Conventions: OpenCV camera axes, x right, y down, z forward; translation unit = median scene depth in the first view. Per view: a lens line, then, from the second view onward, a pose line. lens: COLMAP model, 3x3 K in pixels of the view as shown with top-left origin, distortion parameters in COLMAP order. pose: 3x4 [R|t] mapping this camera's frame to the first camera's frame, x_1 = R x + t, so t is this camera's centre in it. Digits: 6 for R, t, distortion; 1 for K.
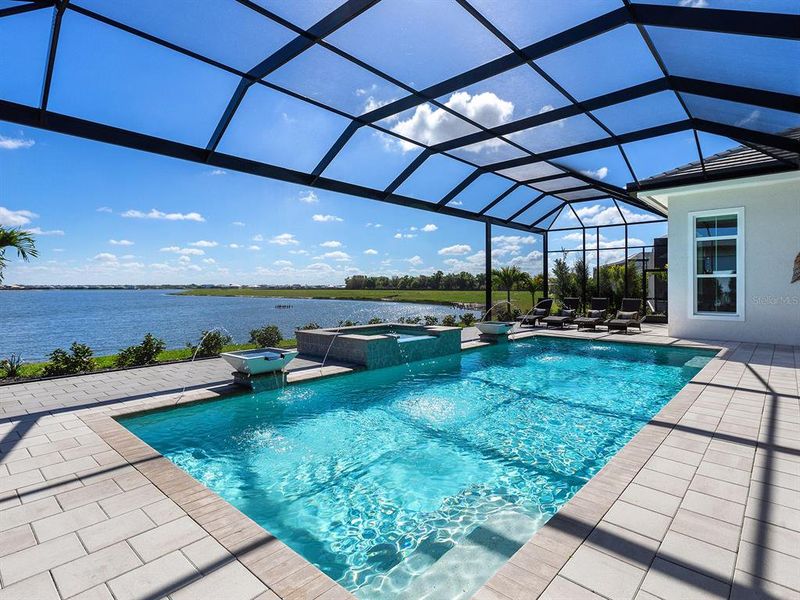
lens RADIAL K [[419.3, 0, 394.8], [0, 419.3, 287.5], [0, 0, 1]] dist [0.000280, 0.003151]
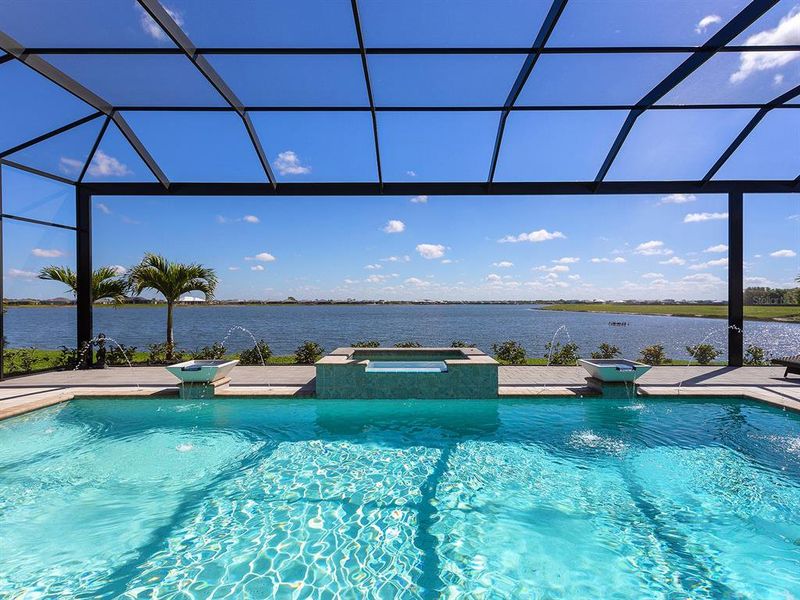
lens RADIAL K [[403.3, 0, 402.0], [0, 403.3, 302.1], [0, 0, 1]] dist [0.002660, -0.001681]
pose [[0.665330, -0.001107, -0.746549, 0.386068], [0.000465, 0.999999, -0.001068, -0.002017], [0.746549, 0.000364, 0.665330, 0.316277]]
